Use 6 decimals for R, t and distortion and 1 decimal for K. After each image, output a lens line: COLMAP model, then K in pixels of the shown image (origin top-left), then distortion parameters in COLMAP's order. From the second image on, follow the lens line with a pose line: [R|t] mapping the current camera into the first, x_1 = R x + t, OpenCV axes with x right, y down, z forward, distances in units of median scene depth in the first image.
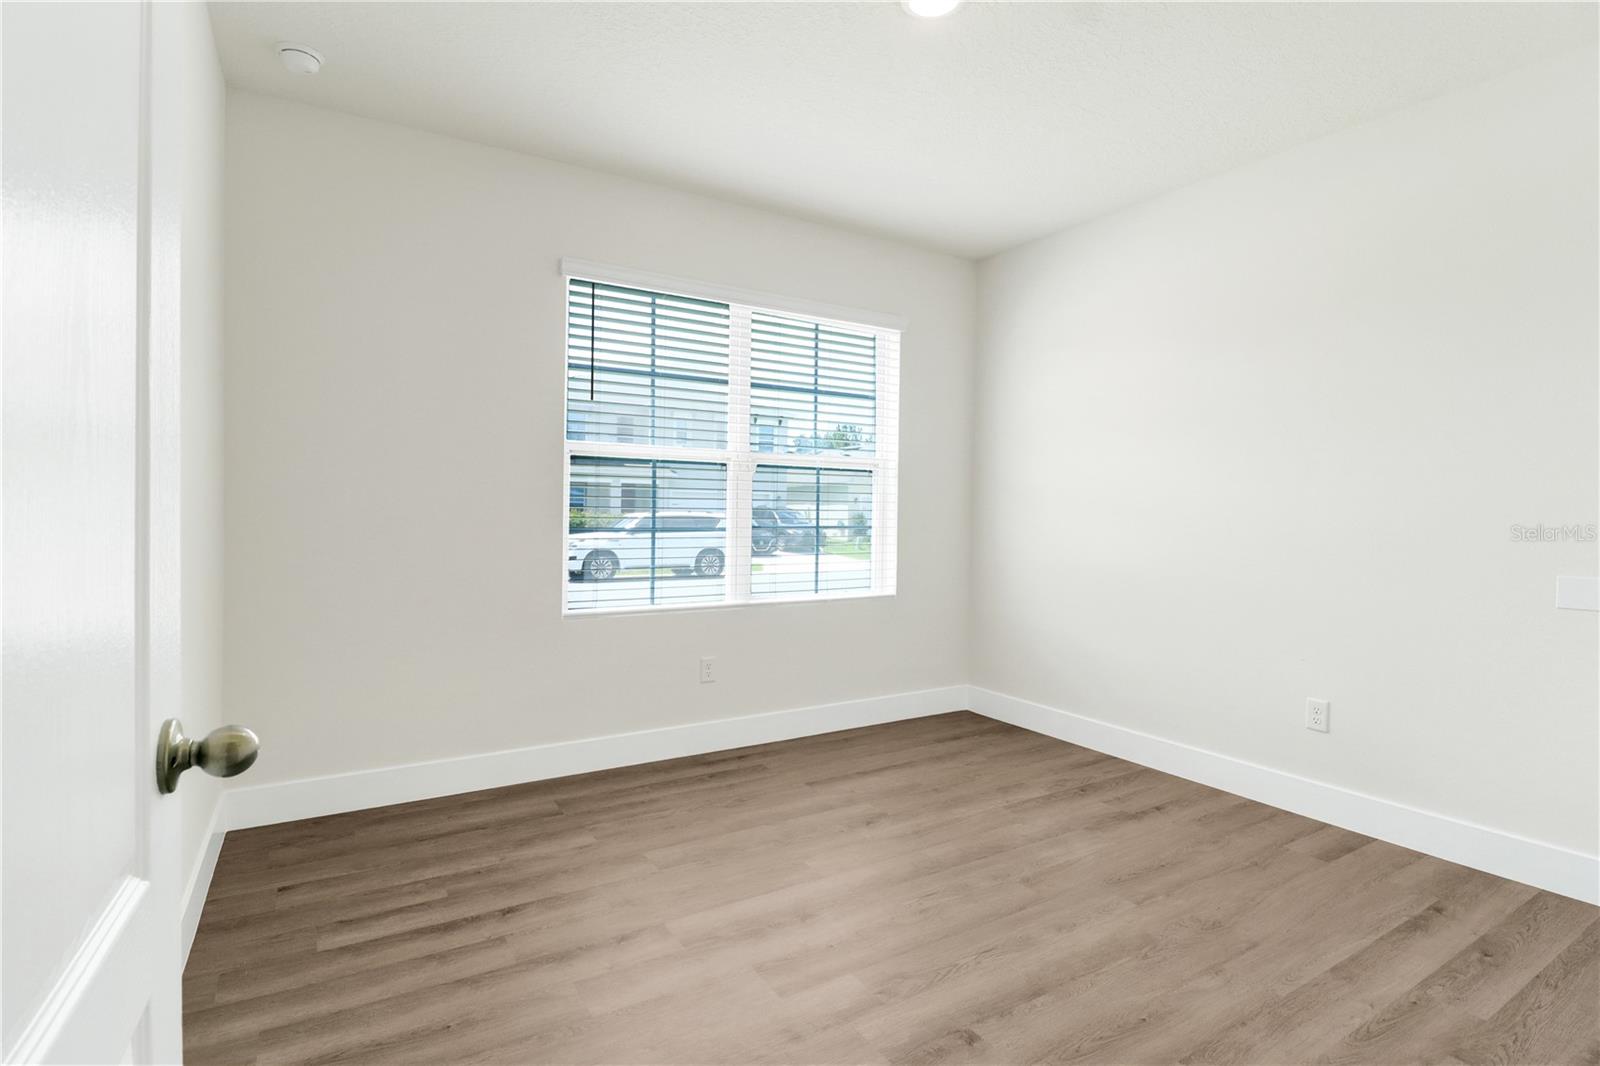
lens RADIAL K [[752.1, 0, 802.1], [0, 752.1, 527.8], [0, 0, 1]] dist [0.001327, -0.014403]
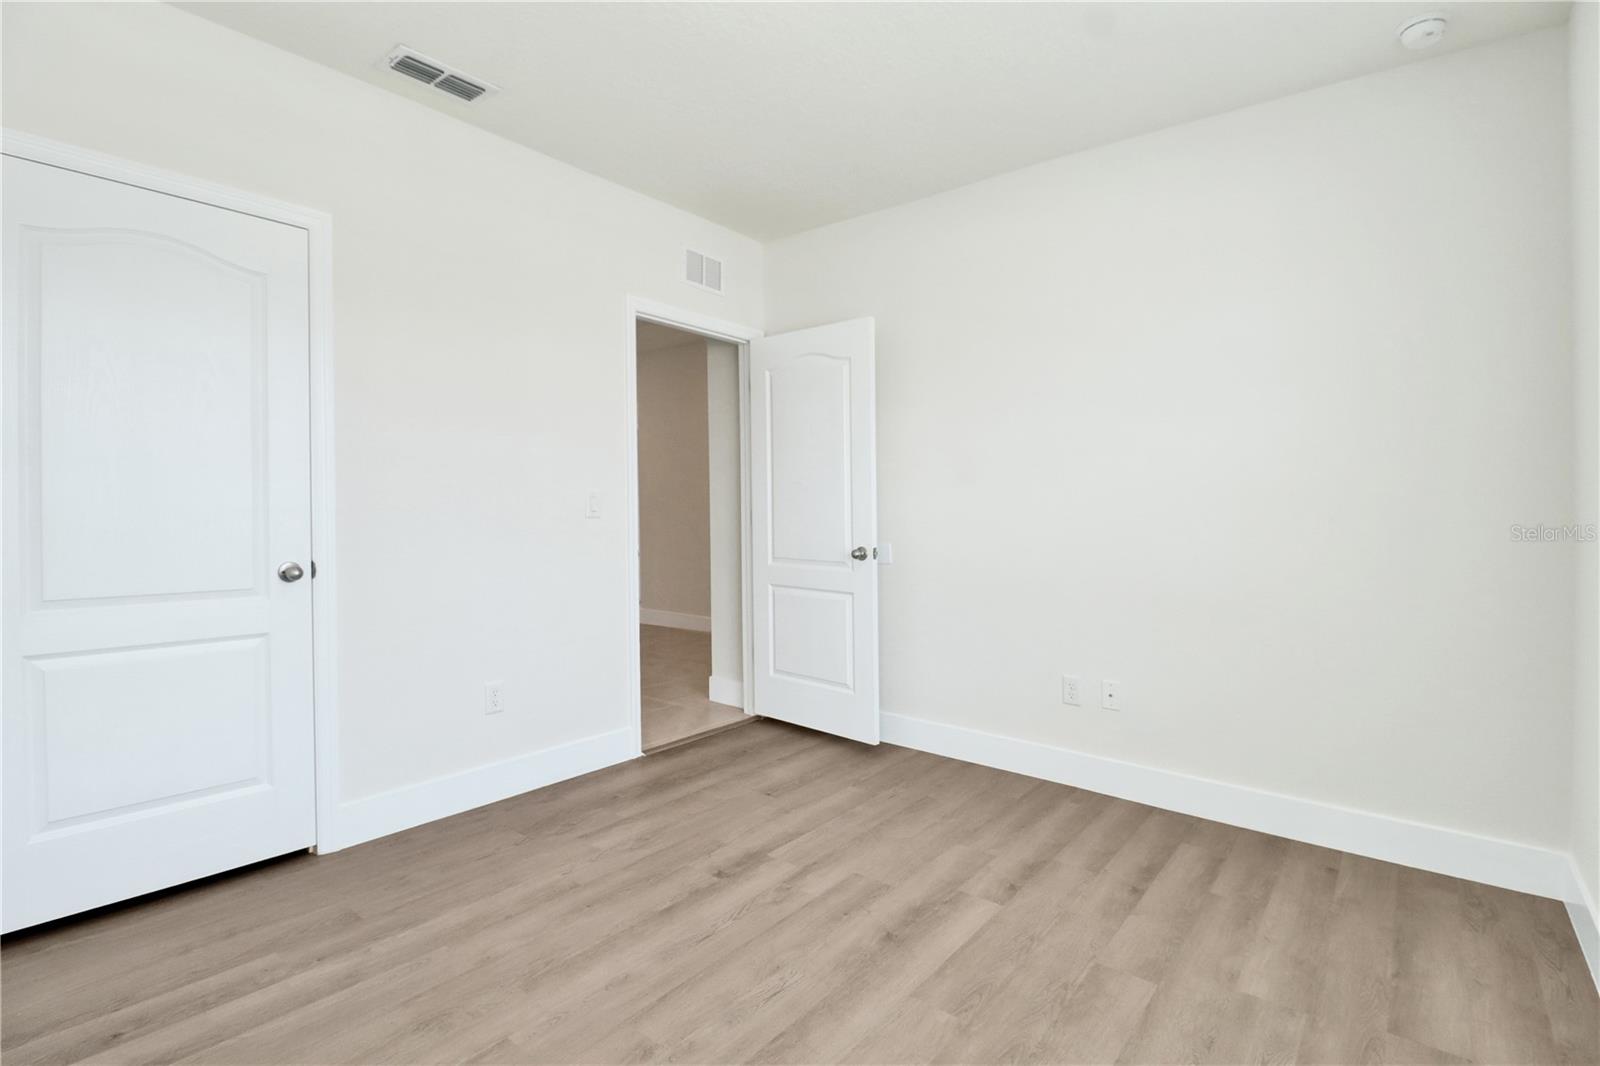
lens RADIAL K [[752.1, 0, 802.1], [0, 752.1, 527.8], [0, 0, 1]] dist [0.001327, -0.014403]
pose [[-0.940731, -0.013088, -0.338901, 0.467697], [-0.027960, 0.998846, 0.039039, -0.047717], [0.337999, 0.046201, -0.940012, 1.938020]]
